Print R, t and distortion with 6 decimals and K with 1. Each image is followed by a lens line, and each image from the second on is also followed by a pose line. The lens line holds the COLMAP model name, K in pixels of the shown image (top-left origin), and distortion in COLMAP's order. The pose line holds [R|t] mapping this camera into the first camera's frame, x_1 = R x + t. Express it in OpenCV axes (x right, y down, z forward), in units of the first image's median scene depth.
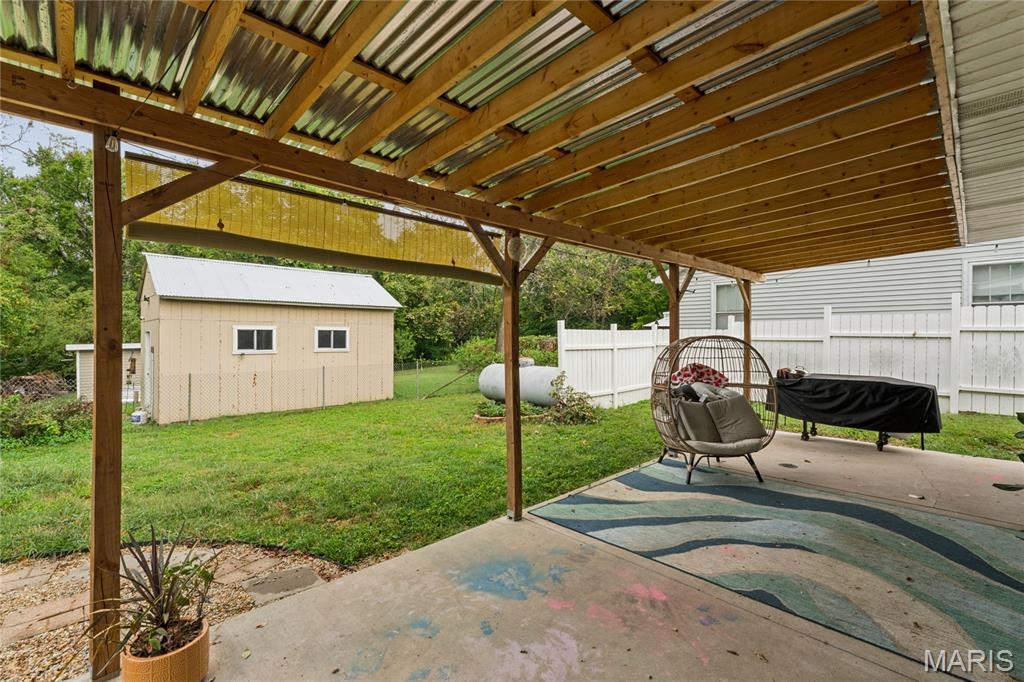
lens RADIAL K [[459.6, 0, 513.0], [0, 459.6, 338.2], [0, 0, 1]] dist [-0.000776, 0.000131]
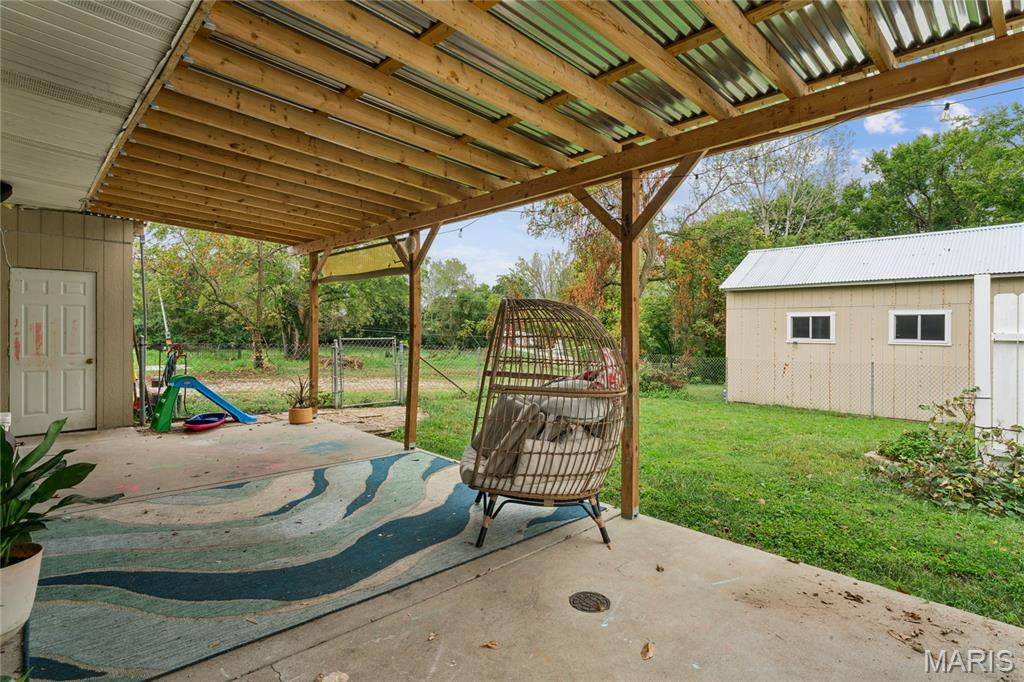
lens RADIAL K [[528.7, 0, 514.1], [0, 528.7, 334.9], [0, 0, 1]] dist [0.001719, -0.000361]
pose [[-0.020876, 0.007121, -0.999757, 1.411604], [-0.010203, 0.999921, 0.007335, 0.045862], [0.999730, 0.010354, -0.020802, 1.236218]]
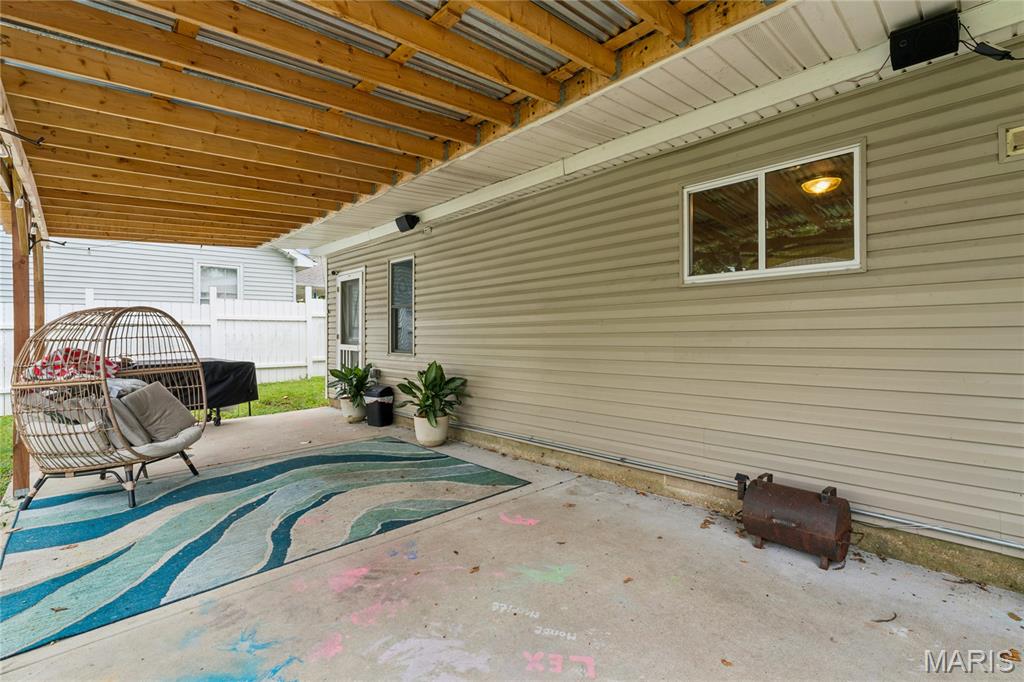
lens RADIAL K [[459.6, 0, 510.4], [0, 459.6, 336.7], [0, 0, 1]] dist [-0.000776, 0.000131]
pose [[0.015117, -0.010035, 0.999835, -0.386313], [0.016685, 0.999813, 0.009782, 0.056870], [-0.999747, 0.016534, 0.015282, 0.442152]]
